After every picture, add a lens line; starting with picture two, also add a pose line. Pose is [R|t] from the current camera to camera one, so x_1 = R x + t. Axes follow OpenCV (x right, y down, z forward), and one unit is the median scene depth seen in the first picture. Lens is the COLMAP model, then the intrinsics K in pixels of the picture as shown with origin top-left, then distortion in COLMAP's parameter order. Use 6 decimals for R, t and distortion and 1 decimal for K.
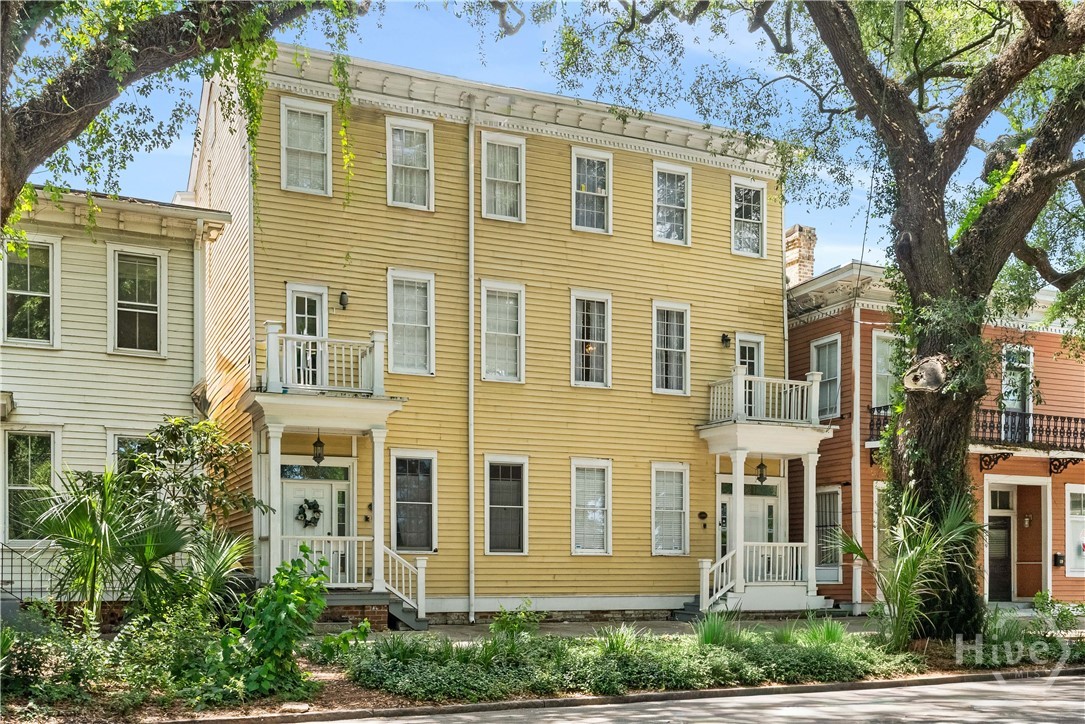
lens RADIAL K [[1096.0, 0, 536.3], [0, 1096.0, 414.4], [0, 0, 1]] dist [0.011400, 0.000000]
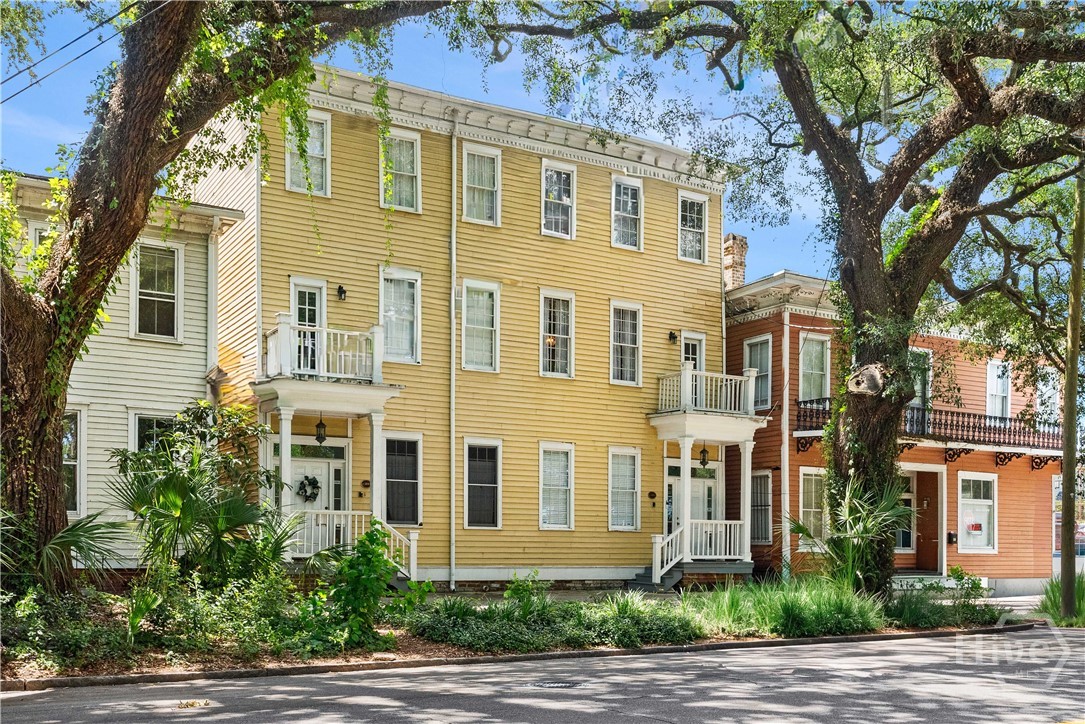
lens RADIAL K [[1096.0, 0, 542.4], [0, 1096.0, 362.3], [0, 0, 1]] dist [0.011400, 0.000000]
pose [[0.993379, 0.026910, 0.111685, -0.097008], [-0.024266, 0.999394, -0.024964, -0.013409], [-0.112289, 0.022089, 0.993430, -0.106280]]
